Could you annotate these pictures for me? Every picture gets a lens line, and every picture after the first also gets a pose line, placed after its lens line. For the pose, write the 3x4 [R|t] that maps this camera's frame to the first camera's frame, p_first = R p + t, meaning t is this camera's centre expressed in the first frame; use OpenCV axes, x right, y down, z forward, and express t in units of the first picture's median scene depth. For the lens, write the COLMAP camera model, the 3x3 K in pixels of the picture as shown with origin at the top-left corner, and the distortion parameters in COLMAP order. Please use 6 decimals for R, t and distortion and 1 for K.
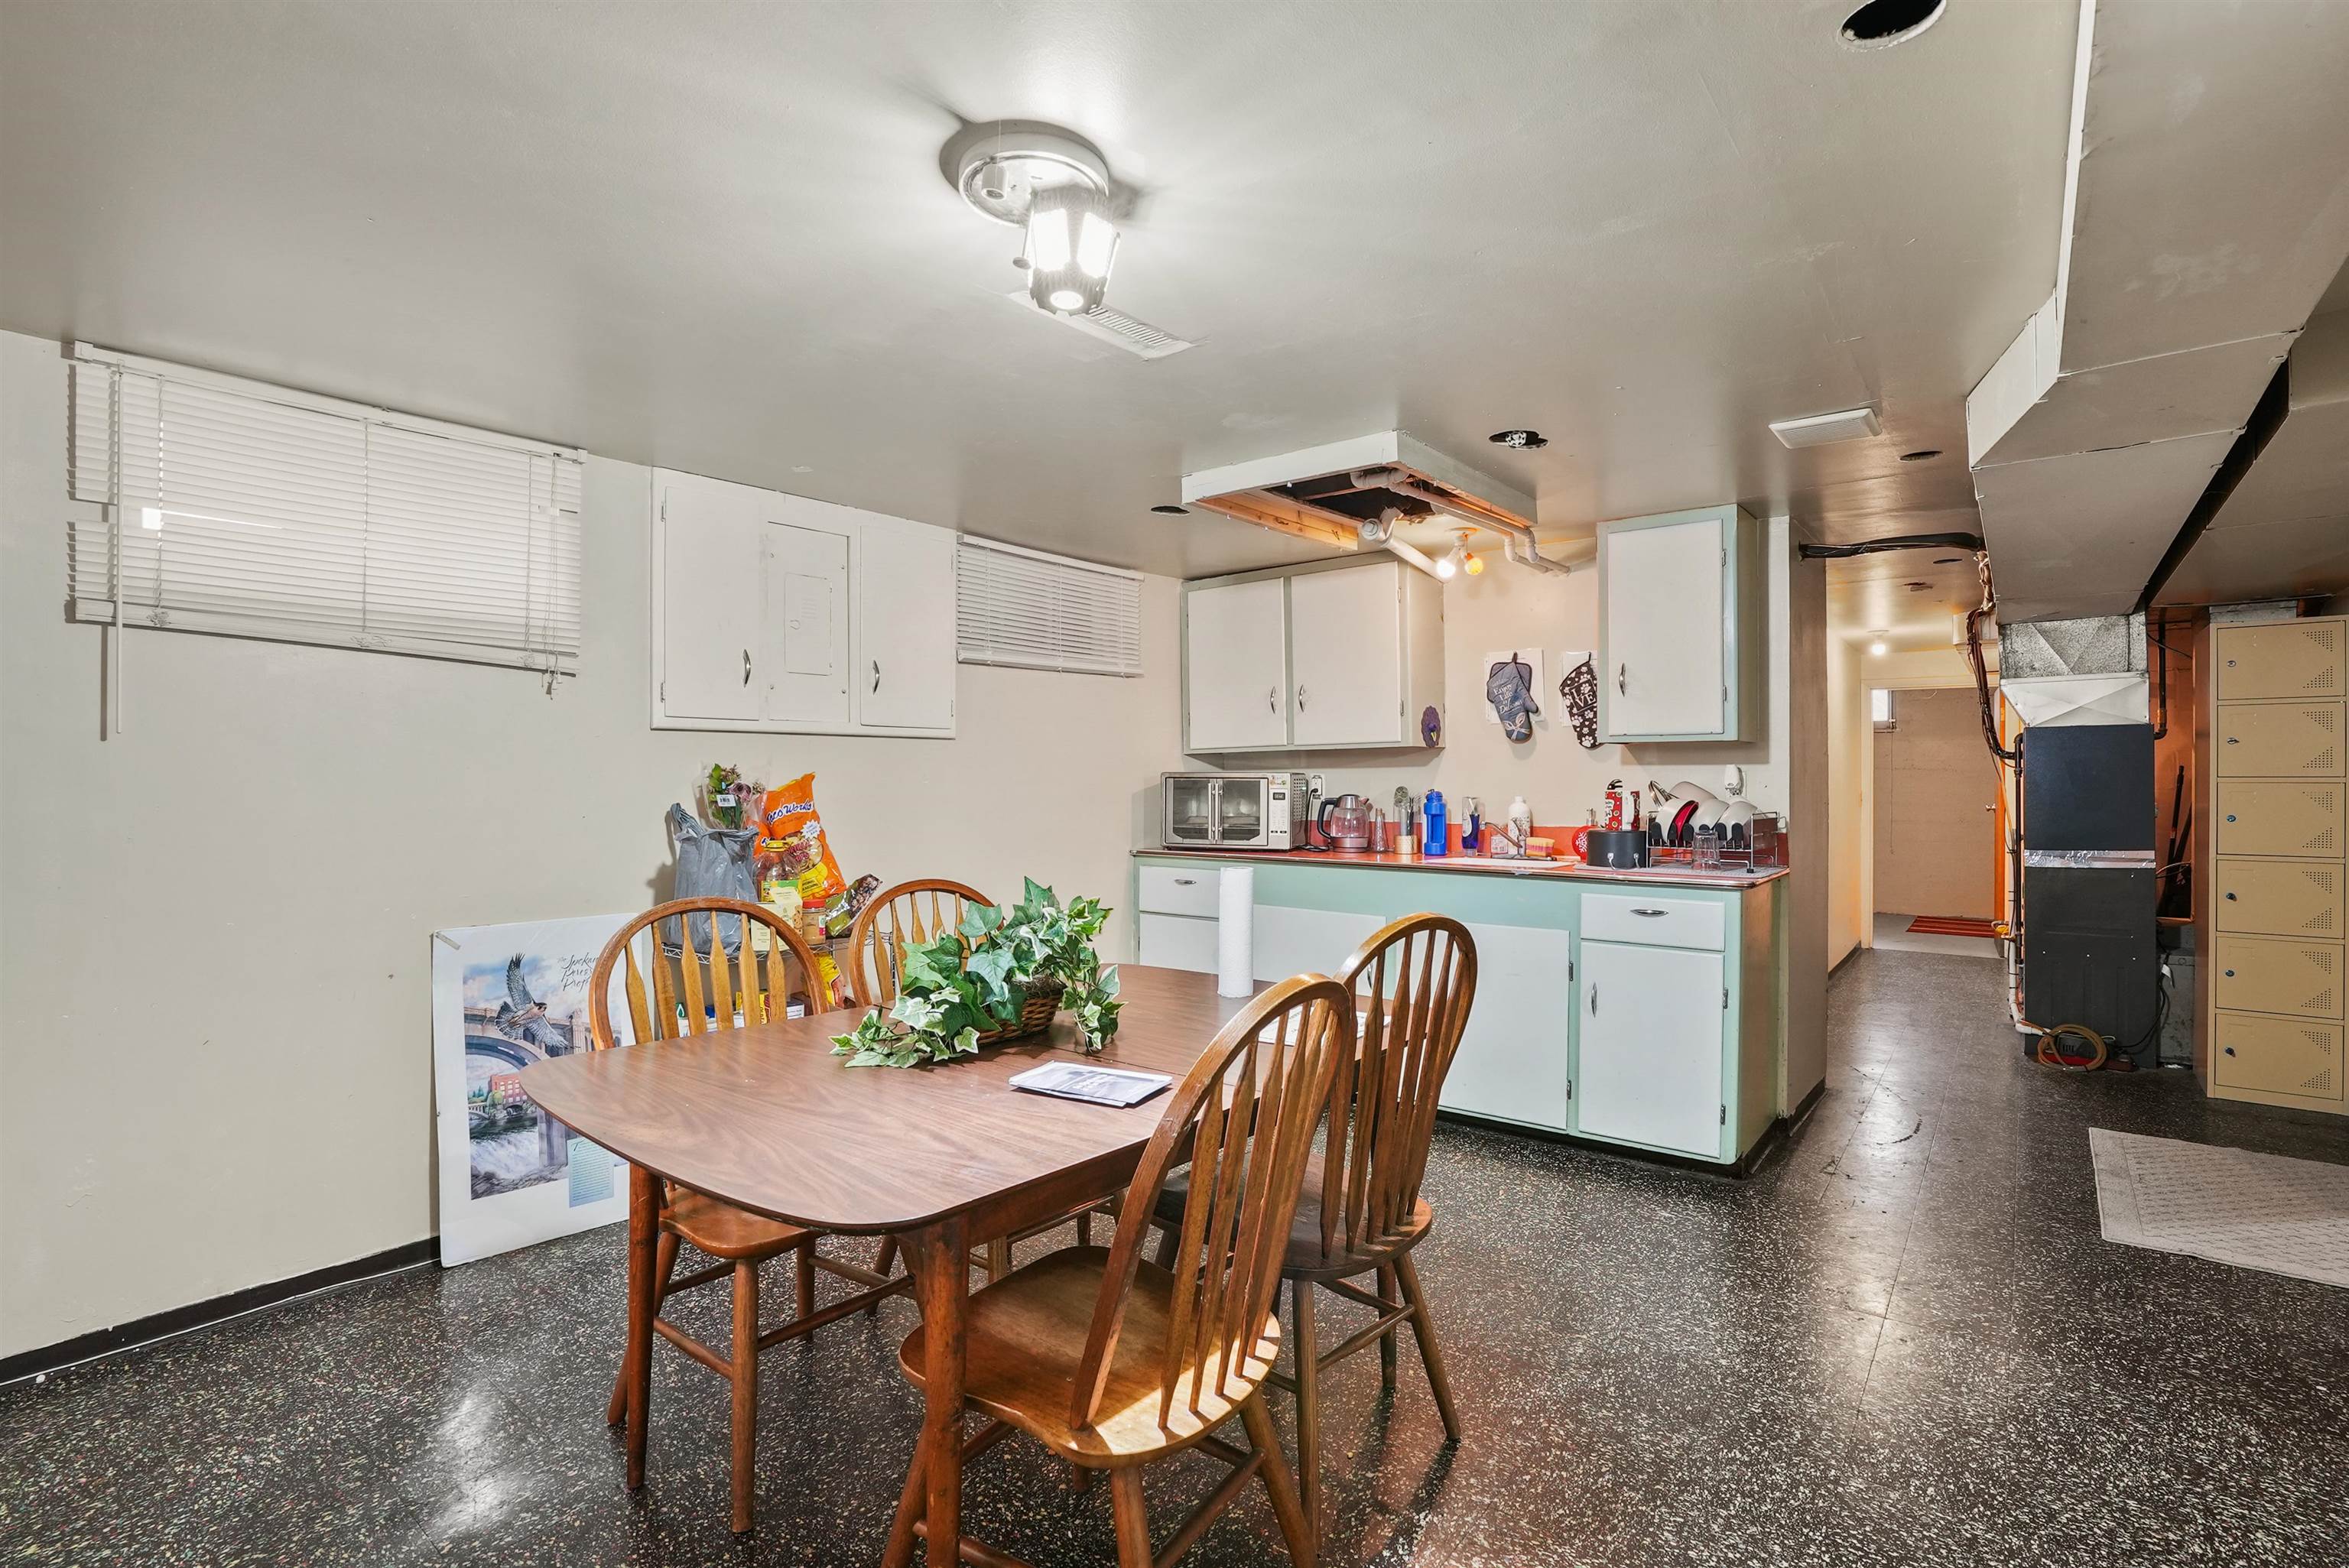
lens RADIAL K [[1057.5, 0, 1188.4], [0, 1057.5, 777.7], [0, 0, 1]] dist [-0.044538, 0.000203]
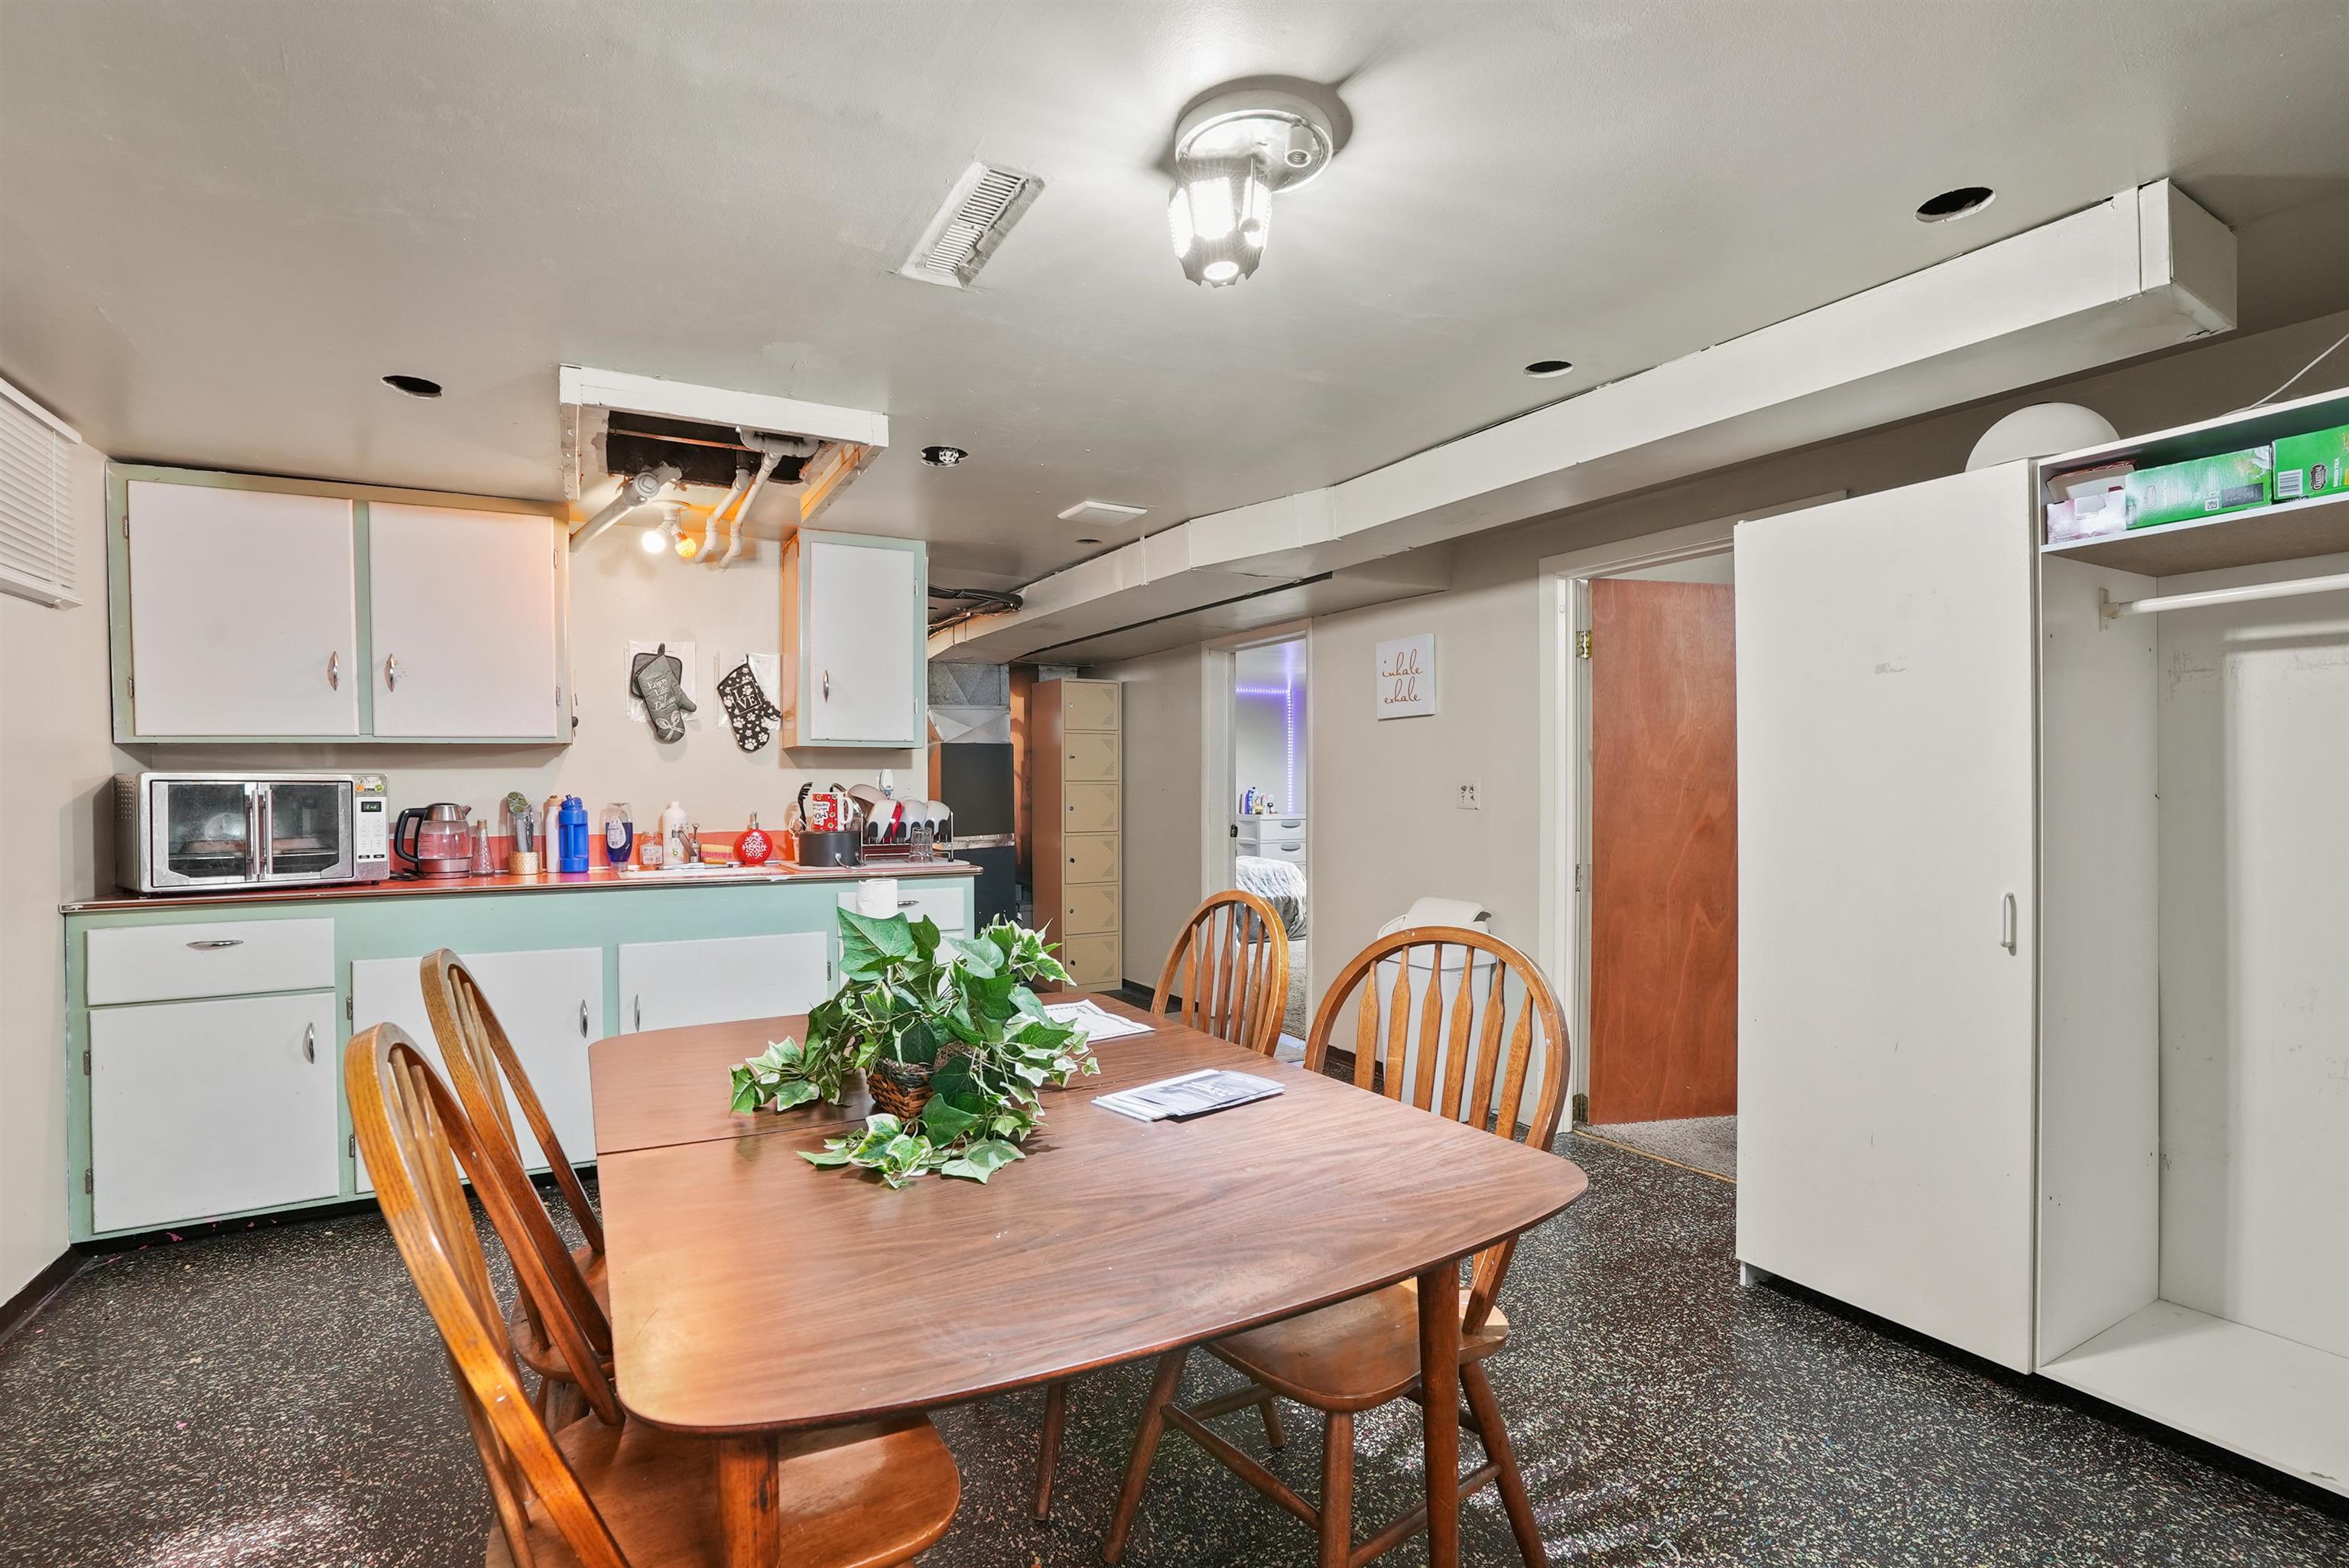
lens RADIAL K [[1085.0, 0, 1137.5], [0, 1085.0, 793.8], [0, 0, 1]] dist [-0.052836, 0.000270]
pose [[0.385255, -0.008832, 0.922768, -0.411237], [0.002278, 0.999960, 0.008620, 0.004178], [-0.922807, -0.001219, 0.385260, 0.273004]]
